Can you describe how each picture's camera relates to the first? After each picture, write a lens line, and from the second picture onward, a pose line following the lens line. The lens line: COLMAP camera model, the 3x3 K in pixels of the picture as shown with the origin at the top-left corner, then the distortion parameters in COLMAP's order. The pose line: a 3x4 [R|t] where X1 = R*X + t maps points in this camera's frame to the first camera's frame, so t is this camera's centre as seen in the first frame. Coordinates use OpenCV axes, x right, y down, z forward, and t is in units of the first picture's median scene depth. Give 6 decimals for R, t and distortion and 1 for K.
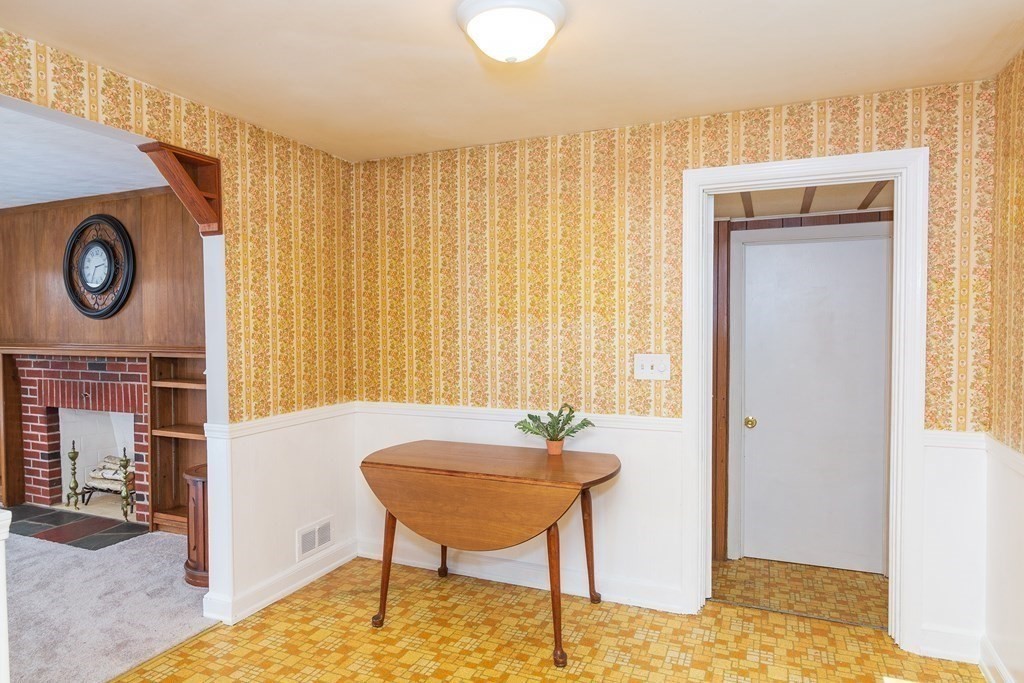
lens RADIAL K [[623.8, 0, 506.0], [0, 623.8, 341.7], [0, 0, 1]] dist [-0.000139, -0.000349]
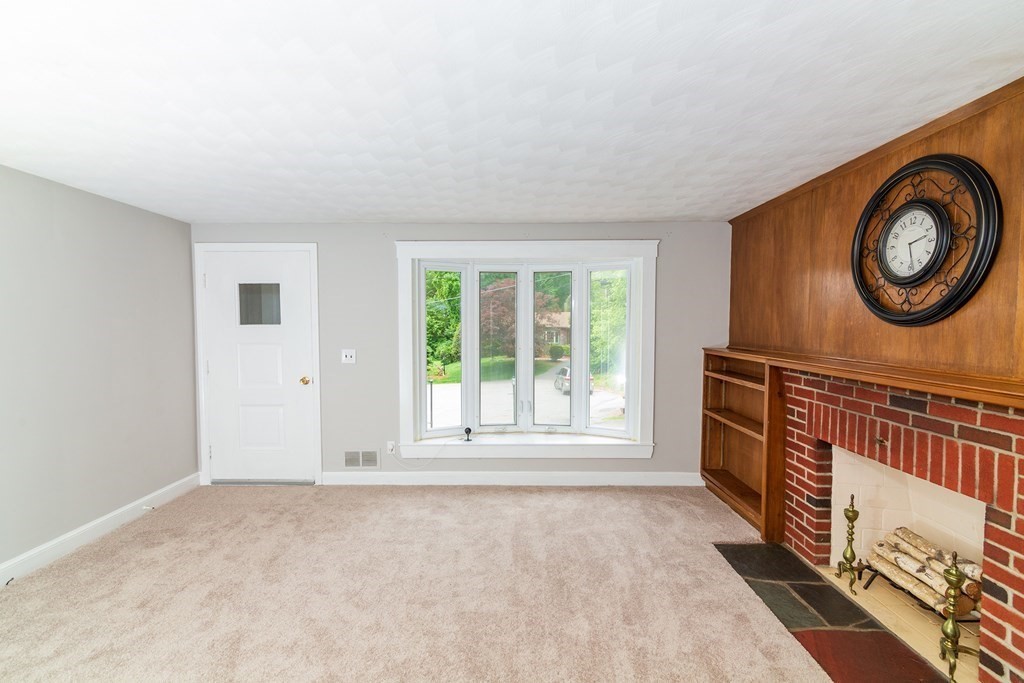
lens RADIAL K [[463.7, 0, 508.8], [0, 463.7, 342.2], [0, 0, 1]] dist [-0.002596, -0.000450]
pose [[0.384572, 0.044925, -0.922001, -0.376910], [-0.027390, 0.998931, 0.037249, -0.026705], [0.922689, 0.010929, 0.385391, 0.444998]]
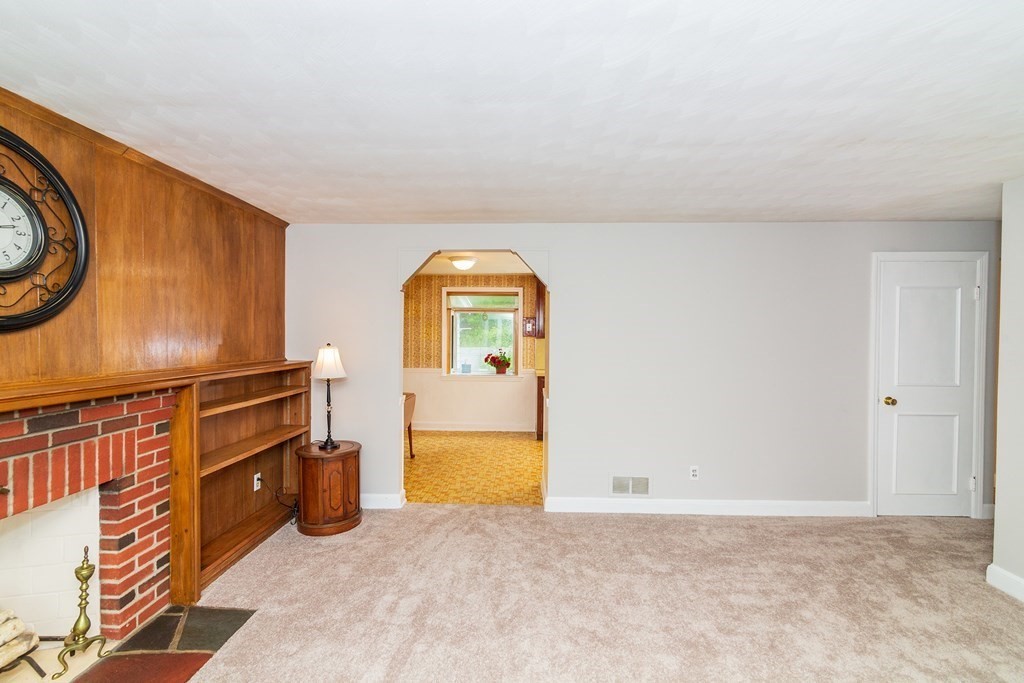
lens RADIAL K [[463.7, 0, 508.8], [0, 463.7, 342.2], [0, 0, 1]] dist [-0.002596, -0.000450]
pose [[-0.370270, -0.012950, 0.928834, -1.148208], [0.019353, 0.999578, 0.021652, -0.029852], [-0.928723, 0.025993, -0.369863, 0.759631]]
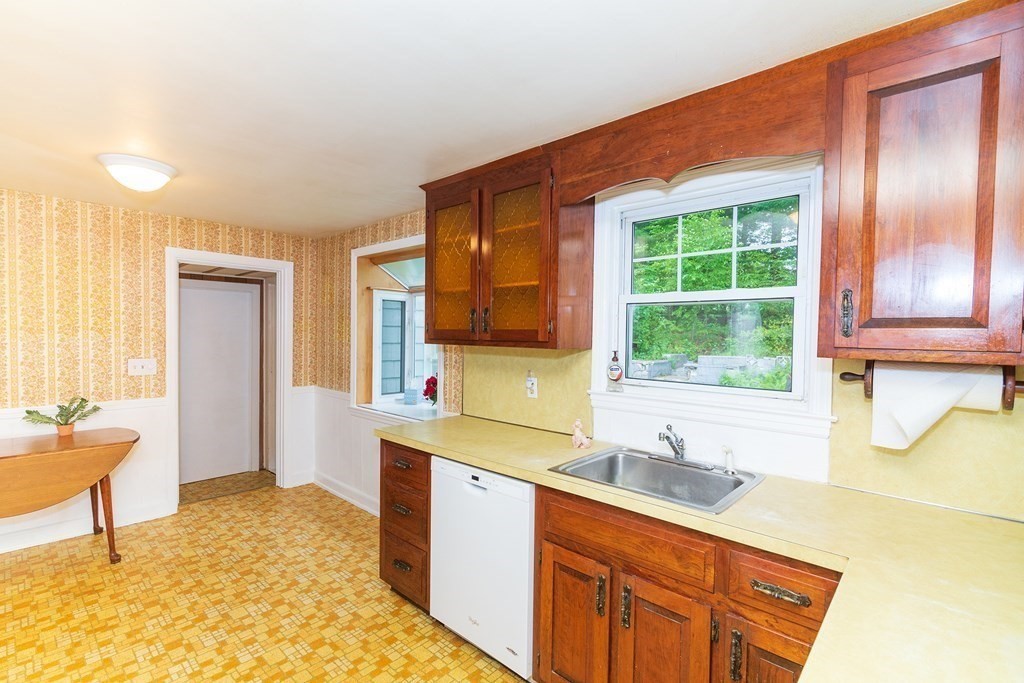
lens RADIAL K [[463.7, 0, 508.8], [0, 463.7, 342.2], [0, 0, 1]] dist [-0.002596, -0.000450]
pose [[0.327121, -0.006790, 0.944958, -0.366280], [0.010158, 0.999942, 0.003669, -0.010772], [-0.944928, 0.008399, 0.327171, -0.161474]]
